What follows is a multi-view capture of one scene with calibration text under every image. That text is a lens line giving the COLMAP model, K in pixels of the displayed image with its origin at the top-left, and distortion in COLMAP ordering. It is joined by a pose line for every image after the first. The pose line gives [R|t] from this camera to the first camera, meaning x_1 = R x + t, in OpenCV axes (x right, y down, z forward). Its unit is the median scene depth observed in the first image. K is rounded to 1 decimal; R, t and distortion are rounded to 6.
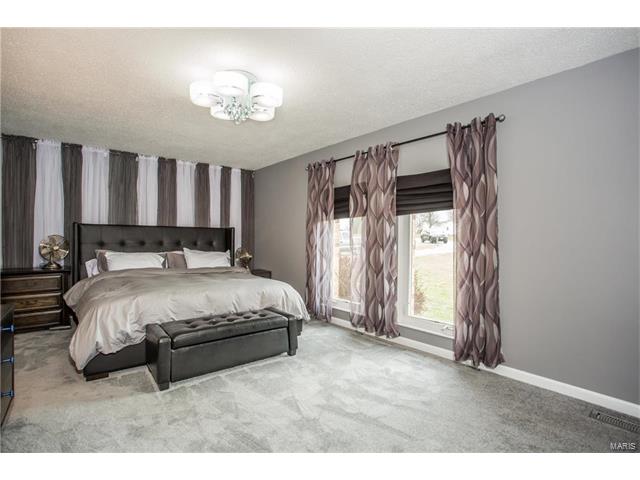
lens RADIAL K [[317.2, 0, 316.6], [0, 317.2, 238.8], [0, 0, 1]] dist [-0.082174, 0.038506]
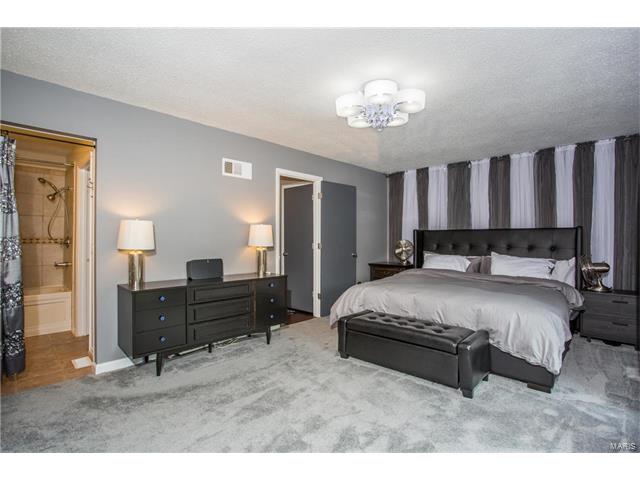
lens RADIAL K [[317.2, 0, 316.6], [0, 317.2, 238.8], [0, 0, 1]] dist [-0.082174, 0.038506]
pose [[0.109852, -0.010969, -0.993887, 0.444990], [-0.003371, 0.999929, -0.011408, 0.002368], [0.993942, 0.004604, 0.109807, 0.405656]]
